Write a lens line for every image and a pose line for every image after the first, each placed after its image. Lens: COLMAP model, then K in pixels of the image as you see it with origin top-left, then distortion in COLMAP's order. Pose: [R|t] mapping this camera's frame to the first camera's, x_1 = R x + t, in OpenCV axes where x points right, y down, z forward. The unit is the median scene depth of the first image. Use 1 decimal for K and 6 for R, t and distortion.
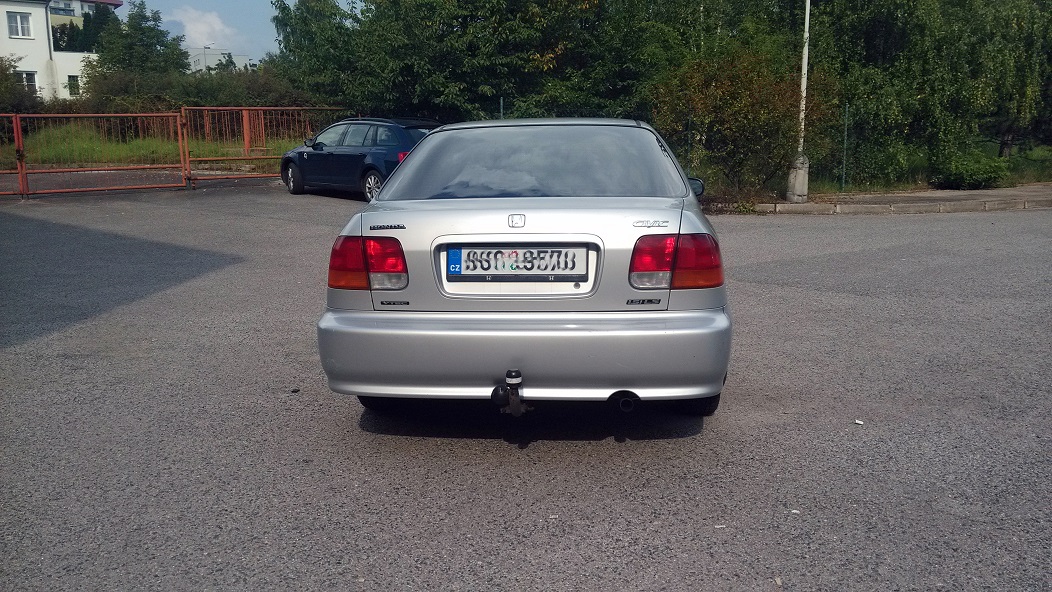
lens RADIAL K [[855.7, 0, 531.7], [0, 855.7, 297.4], [0, 0, 1]] dist [0.117822, -0.204775]
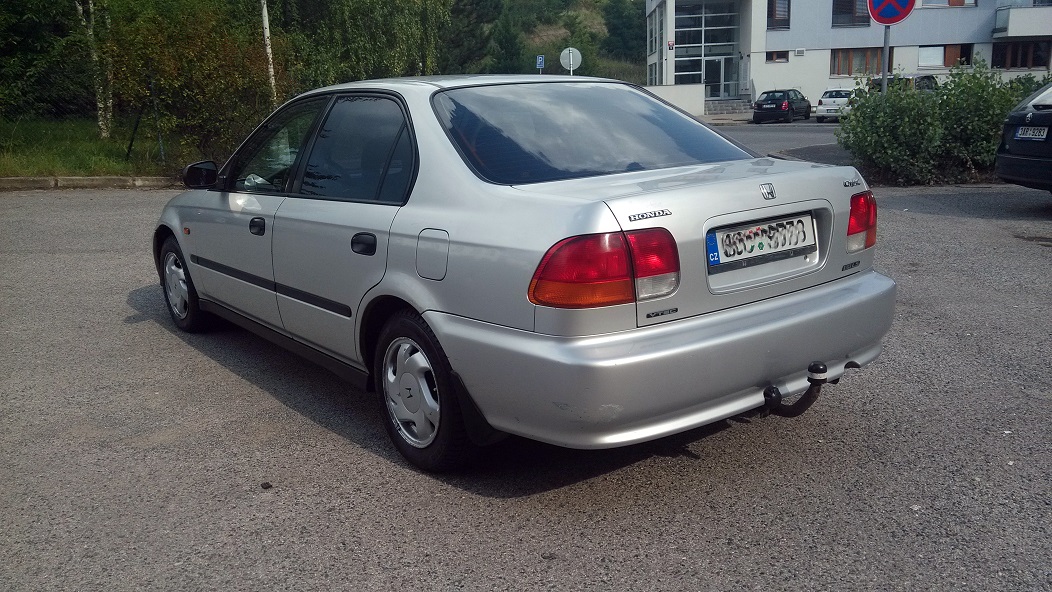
lens RADIAL K [[855.7, 0, 531.7], [0, 855.7, 297.4], [0, 0, 1]] dist [0.117822, -0.204775]
pose [[0.740296, -0.160368, 0.652874, -0.741665], [0.137353, 0.986727, 0.086629, -0.089168], [-0.658100, 0.025543, 0.752497, 0.499880]]
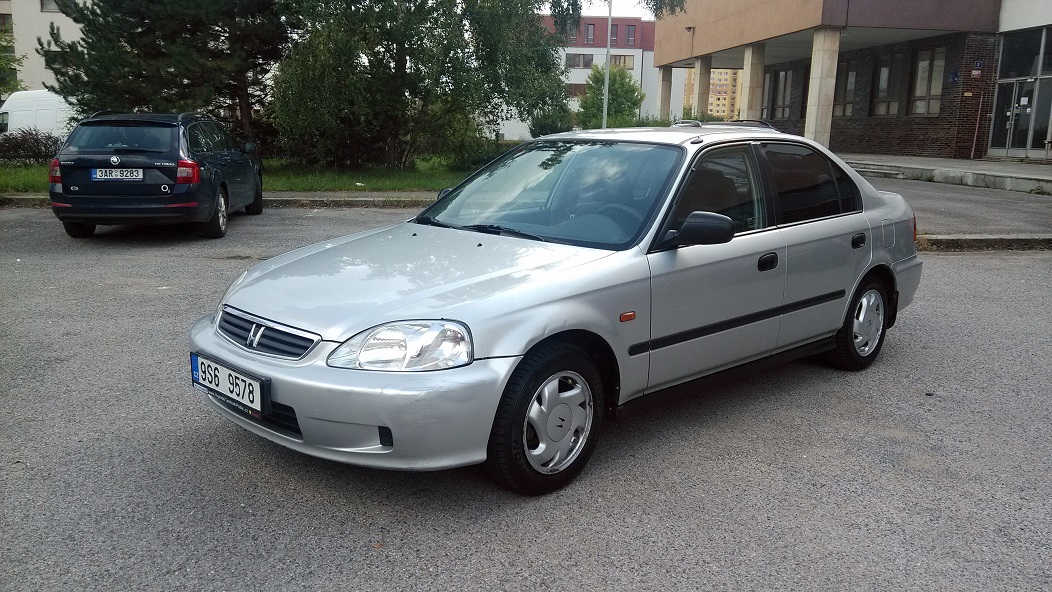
lens RADIAL K [[855.7, 0, 531.7], [0, 855.7, 297.4], [0, 0, 1]] dist [0.117822, -0.204775]
pose [[-0.761998, -0.125368, 0.635328, -0.774004], [0.097047, 0.947895, 0.303442, -0.506529], [-0.640267, 0.292878, -0.710127, 2.794421]]
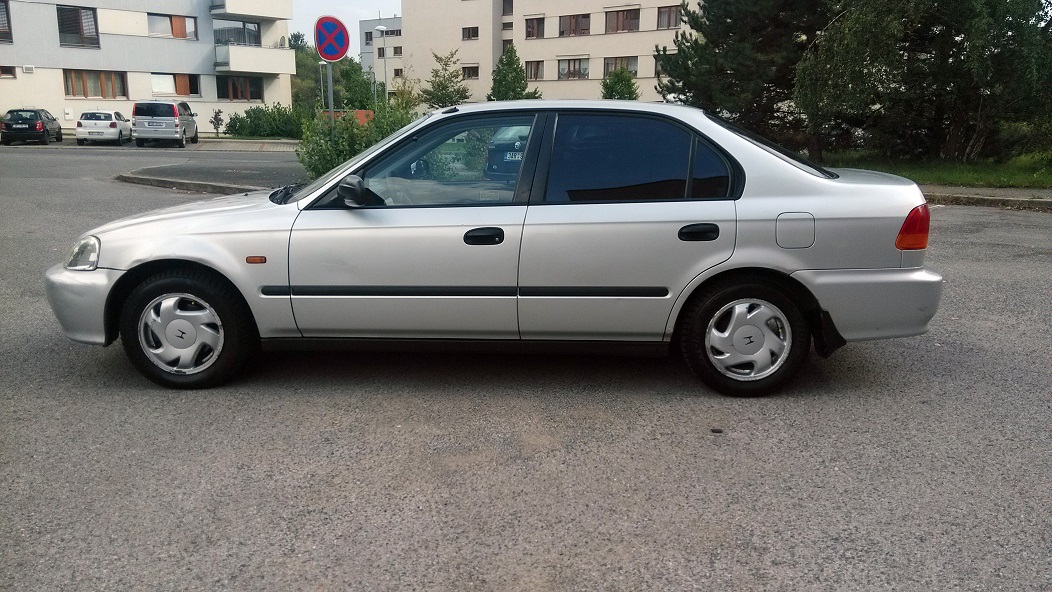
lens RADIAL K [[855.7, 0, 531.7], [0, 855.7, 297.4], [0, 0, 1]] dist [0.117822, -0.204775]
pose [[-0.059459, -0.192037, 0.979585, -1.436969], [0.160204, 0.966765, 0.199248, -0.282262], [-0.985292, 0.168780, -0.026718, 1.628000]]
